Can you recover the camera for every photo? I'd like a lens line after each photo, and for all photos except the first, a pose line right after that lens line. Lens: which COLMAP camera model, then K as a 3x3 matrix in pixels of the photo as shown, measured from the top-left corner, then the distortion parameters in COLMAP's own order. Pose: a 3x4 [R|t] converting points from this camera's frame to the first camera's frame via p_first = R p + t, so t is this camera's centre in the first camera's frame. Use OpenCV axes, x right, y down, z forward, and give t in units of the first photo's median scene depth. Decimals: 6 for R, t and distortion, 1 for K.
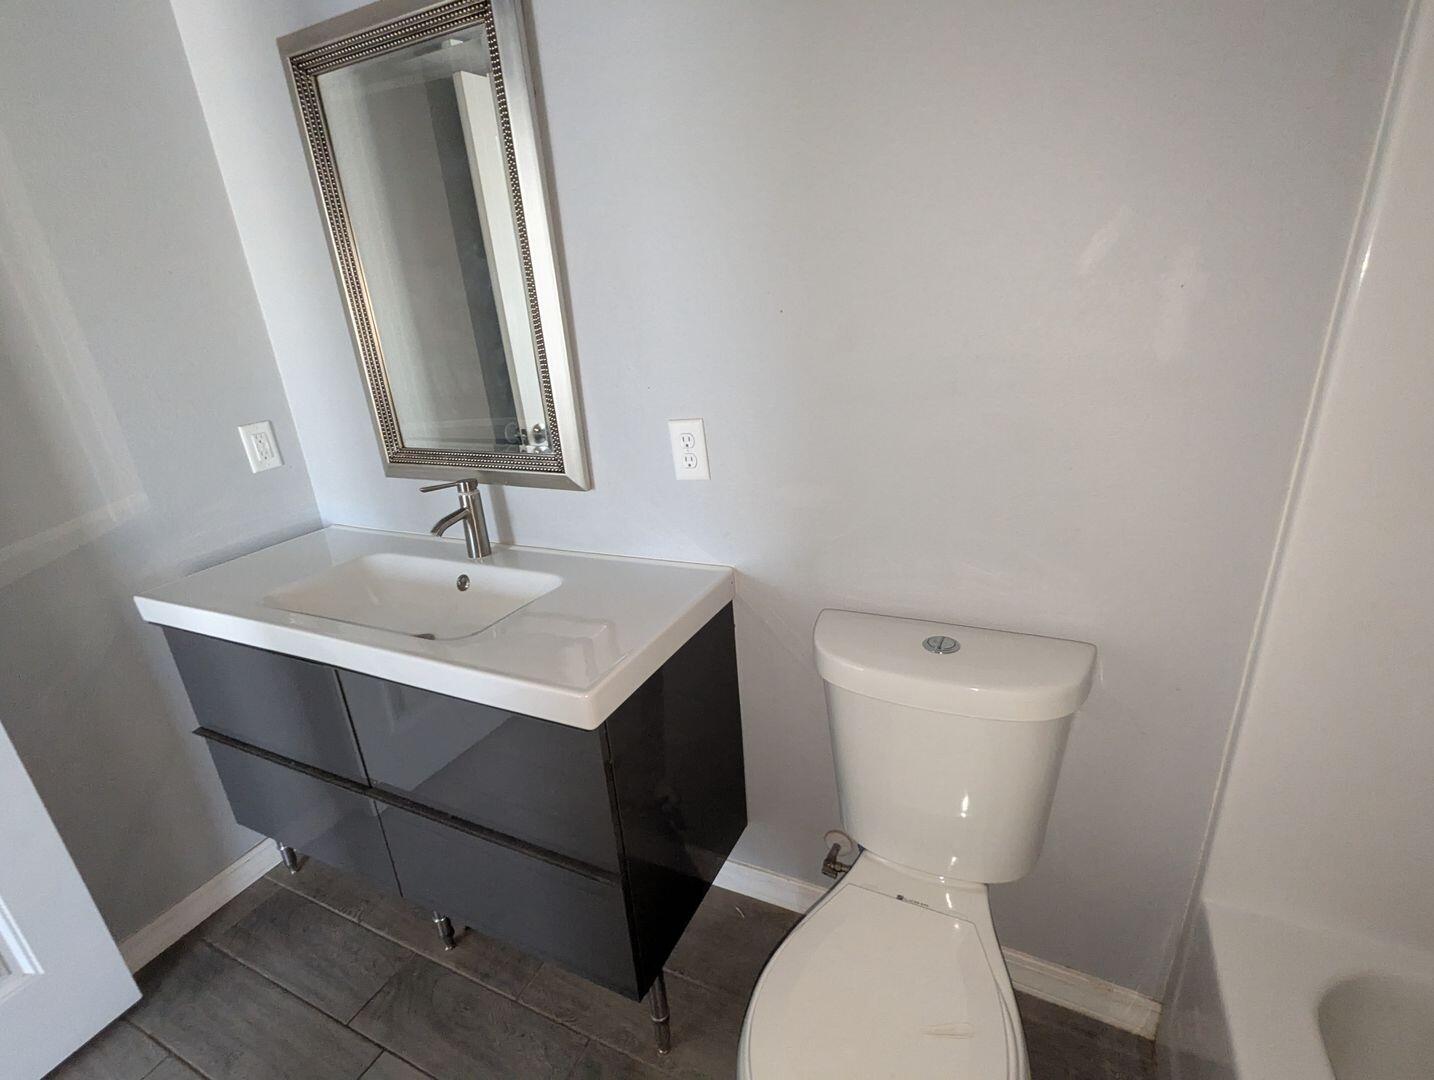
lens RADIAL K [[680.6, 0, 717.0], [0, 680.6, 540.0], [0, 0, 1]] dist [0.001504, 0.000376]
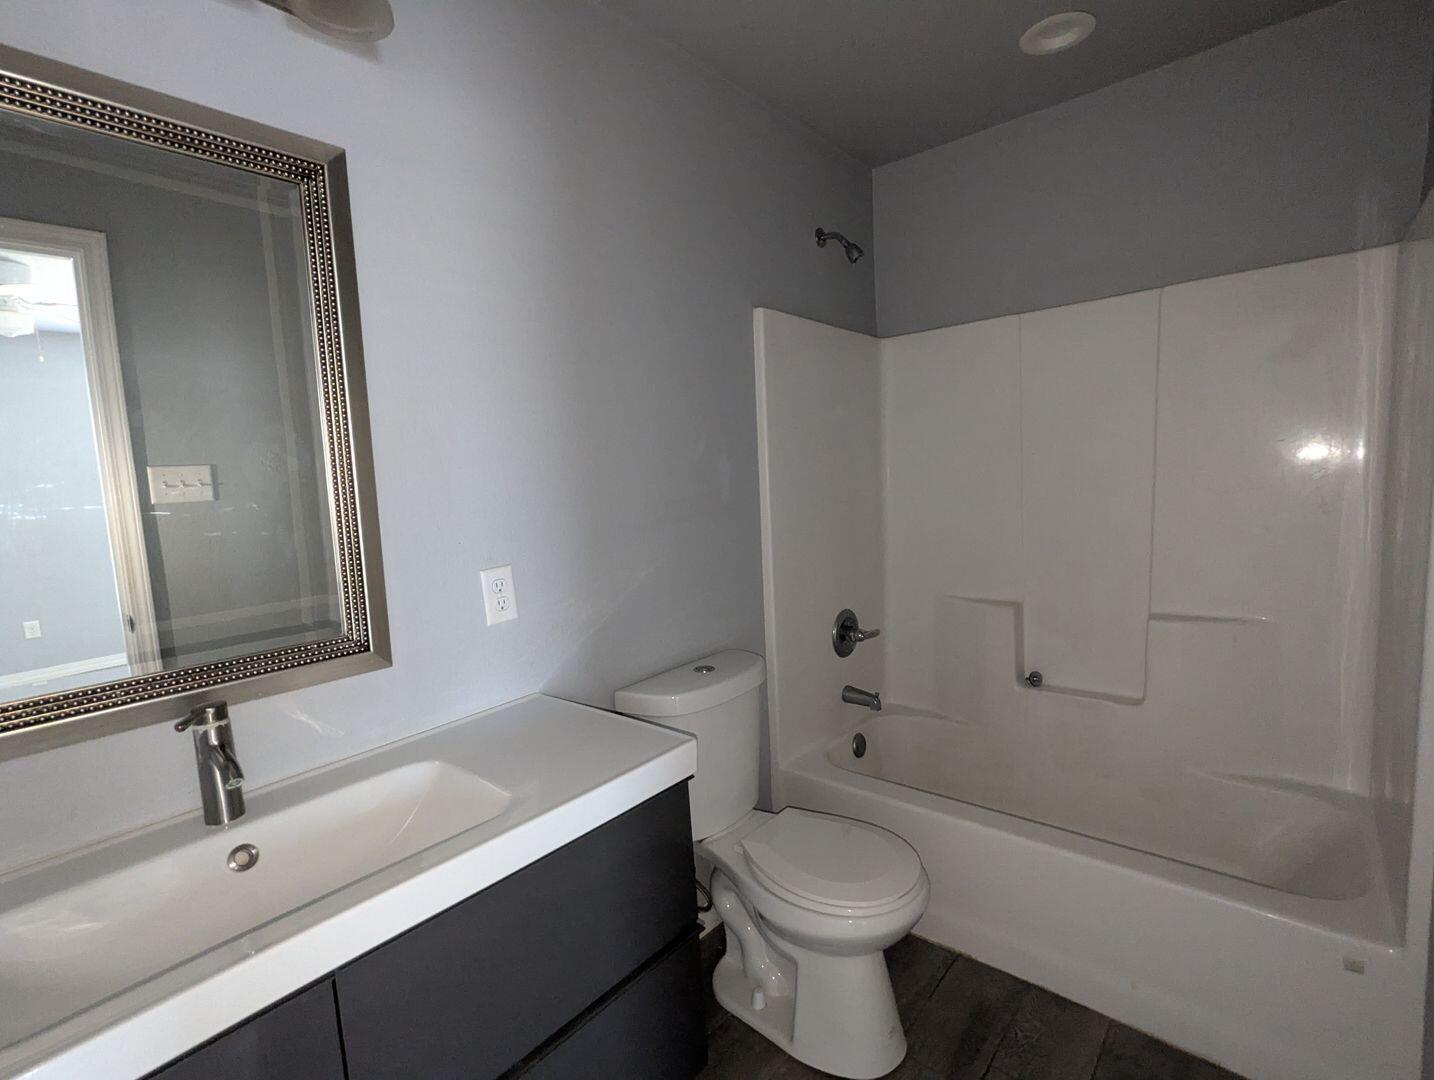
lens RADIAL K [[680.6, 0, 717.0], [0, 680.6, 540.0], [0, 0, 1]] dist [0.001504, 0.000376]
pose [[0.274055, -0.052747, 0.960266, -1.004252], [0.335978, 0.940832, -0.044207, -0.048545], [-0.901118, 0.334743, 0.275561, 0.349301]]
